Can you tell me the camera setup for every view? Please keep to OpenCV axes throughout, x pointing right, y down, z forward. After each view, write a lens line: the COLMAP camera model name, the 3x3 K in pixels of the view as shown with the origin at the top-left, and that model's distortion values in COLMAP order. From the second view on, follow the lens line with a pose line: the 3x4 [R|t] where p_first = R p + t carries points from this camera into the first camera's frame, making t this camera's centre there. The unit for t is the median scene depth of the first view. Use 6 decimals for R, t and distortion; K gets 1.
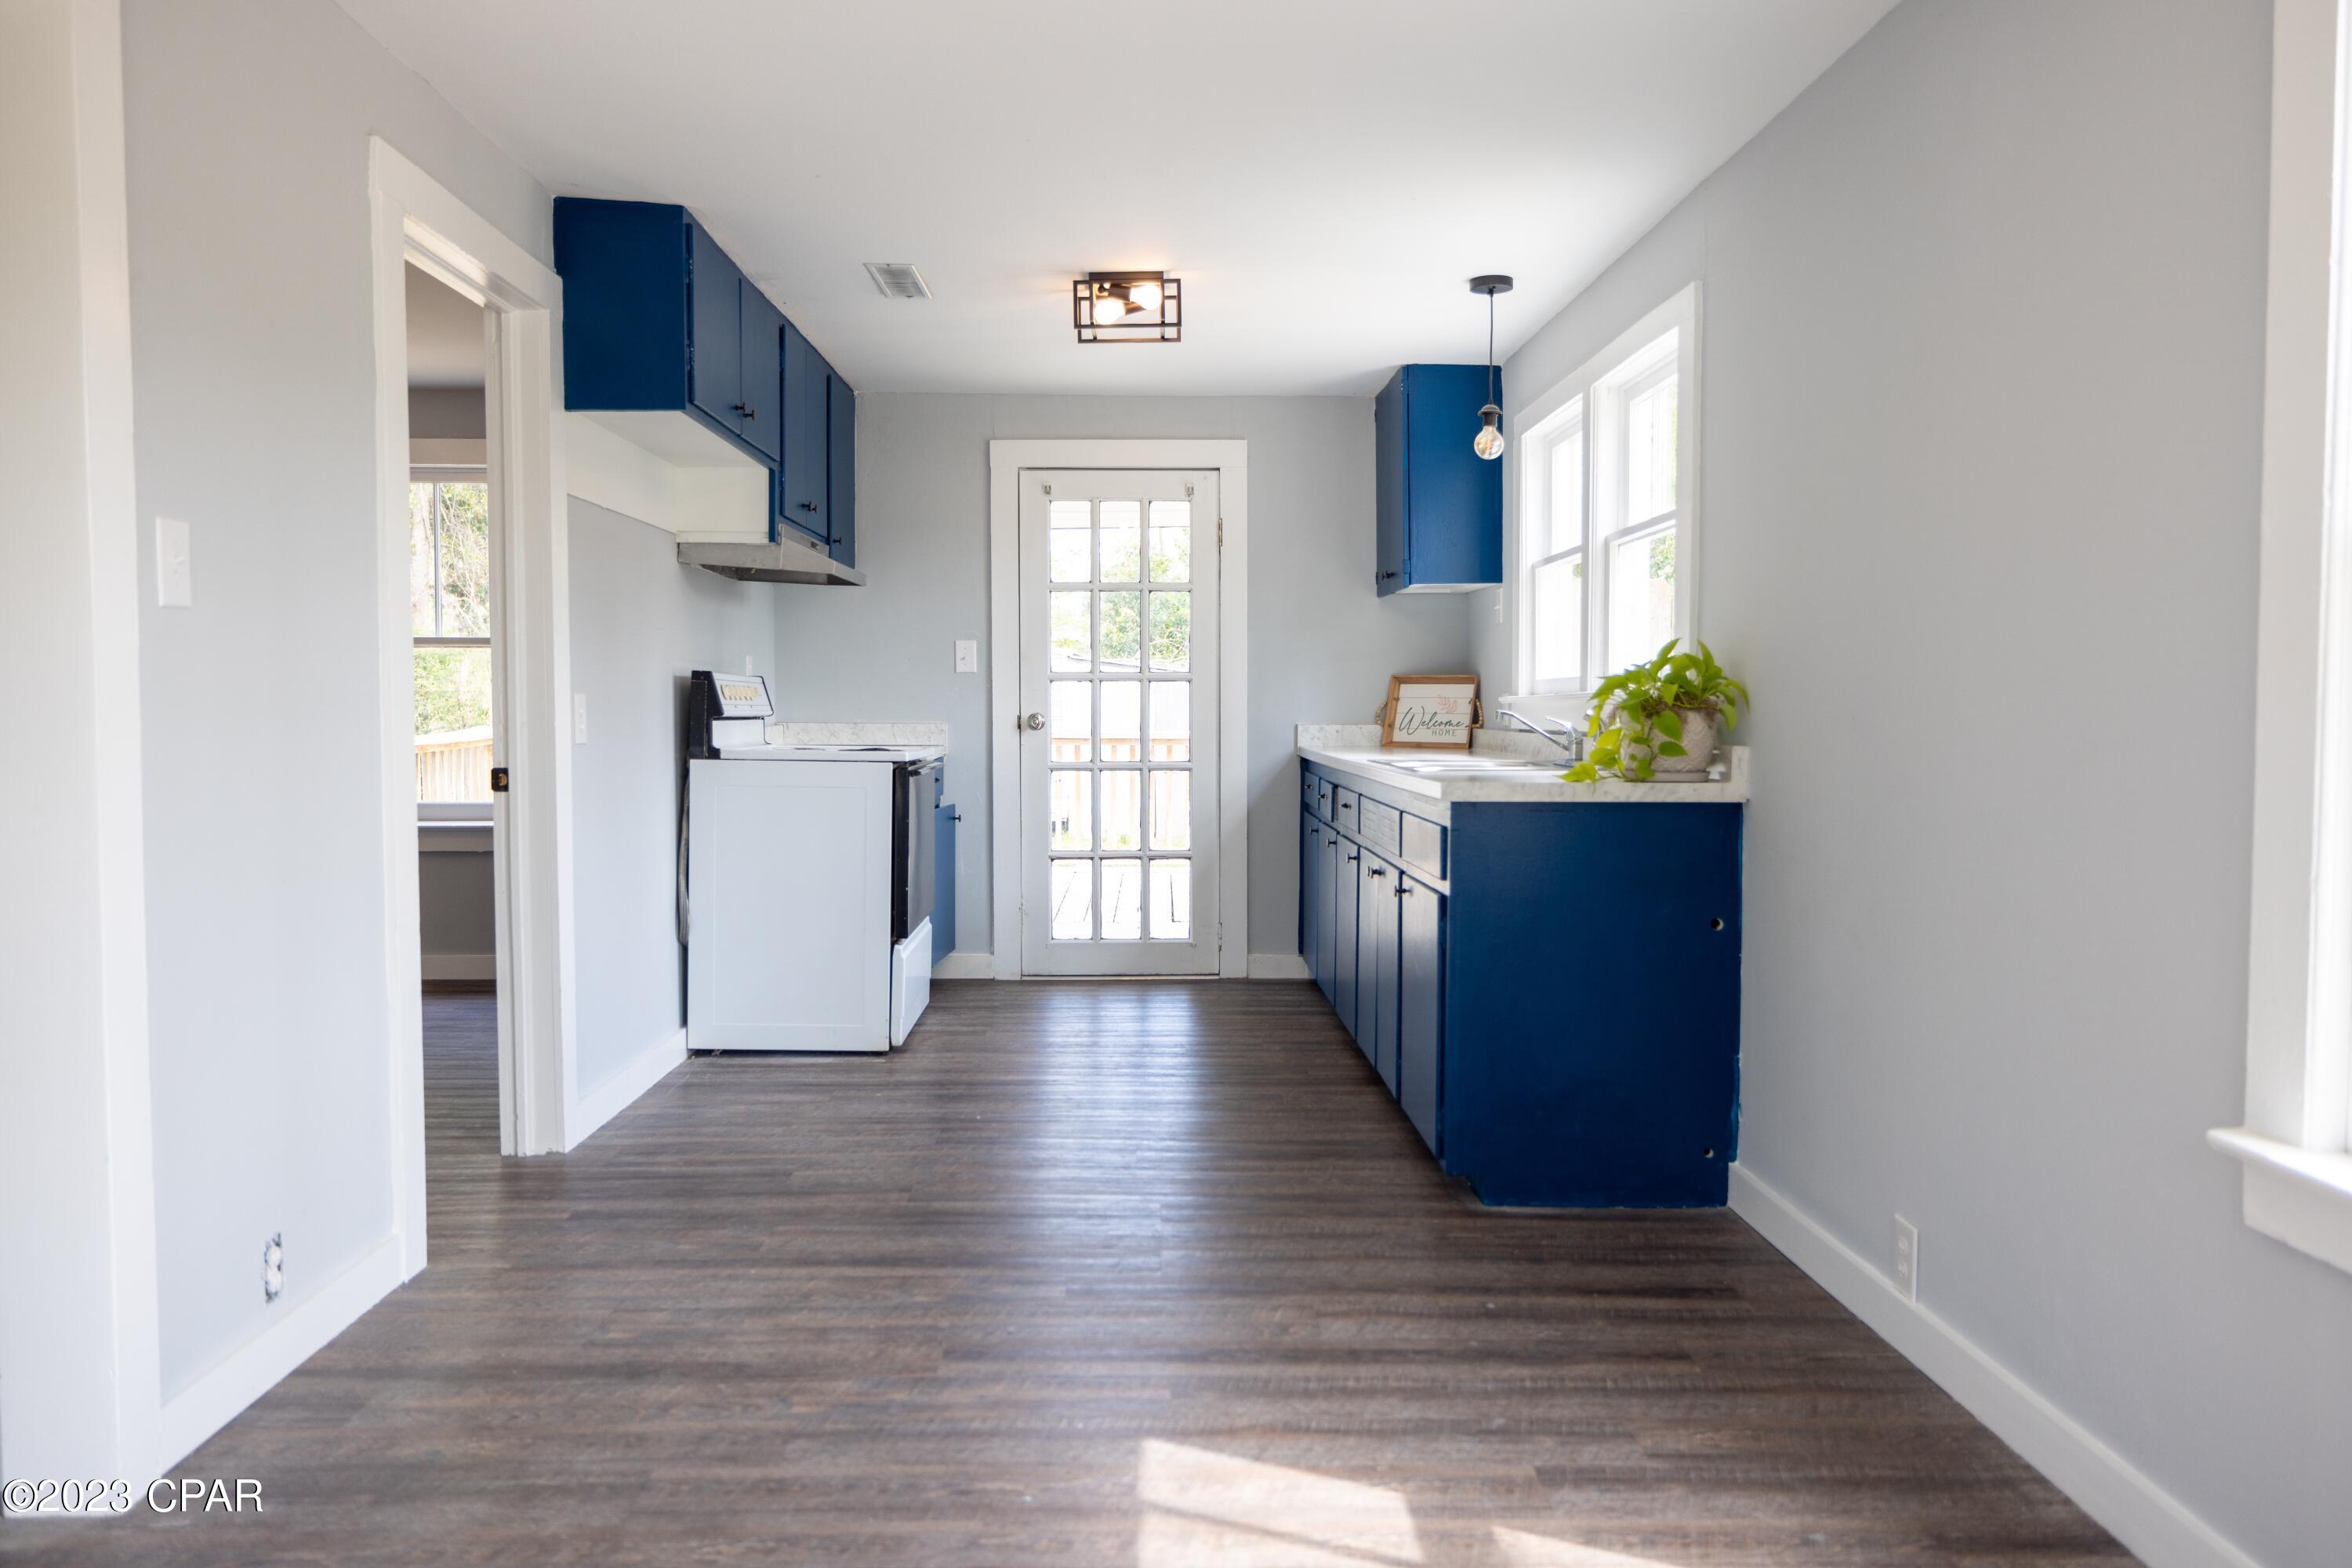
lens RADIAL K [[1711.7, 0, 1176.0], [0, 1711.7, 784.0], [0, 0, 1]] dist [0.005763, 0.001434]
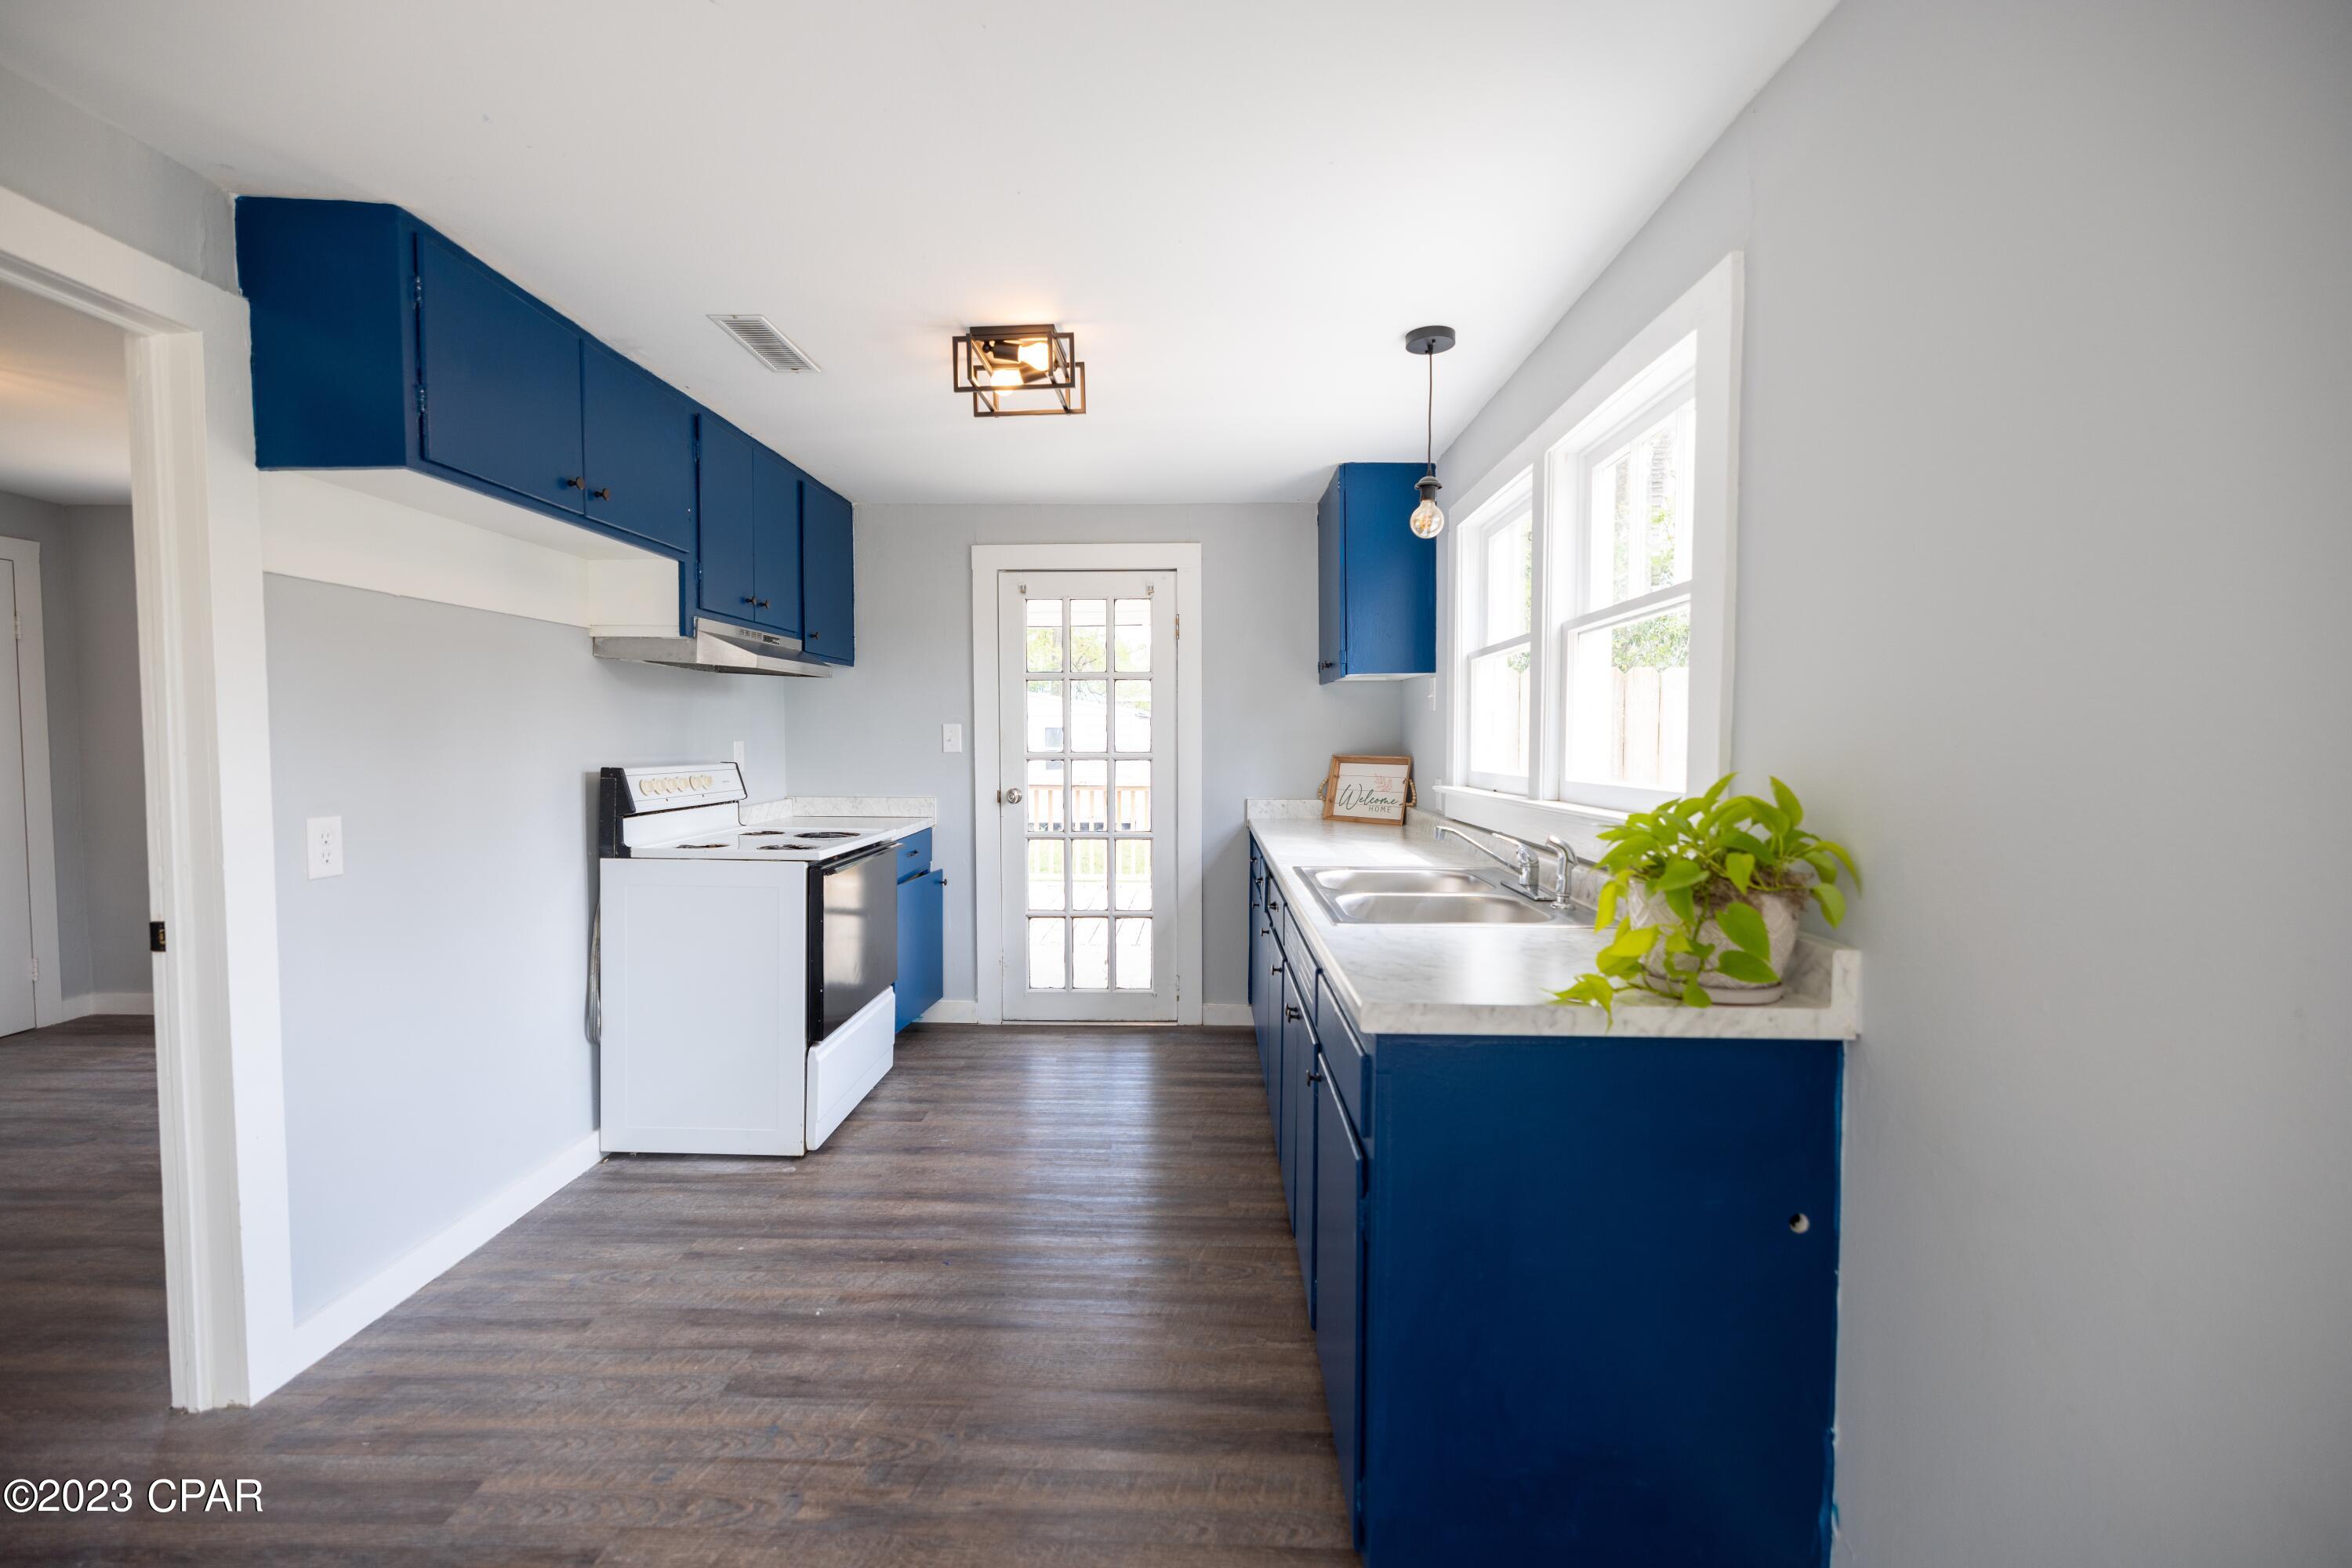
lens RADIAL K [[1007.6, 0, 1177.9], [0, 1007.6, 777.7], [0, 0, 1]] dist [0.005483, 0.000291]
pose [[0.998826, 0.002205, -0.048393, 0.063817], [-0.002422, 0.999987, -0.004421, -0.050561], [0.048383, 0.004533, 0.998819, 0.380017]]
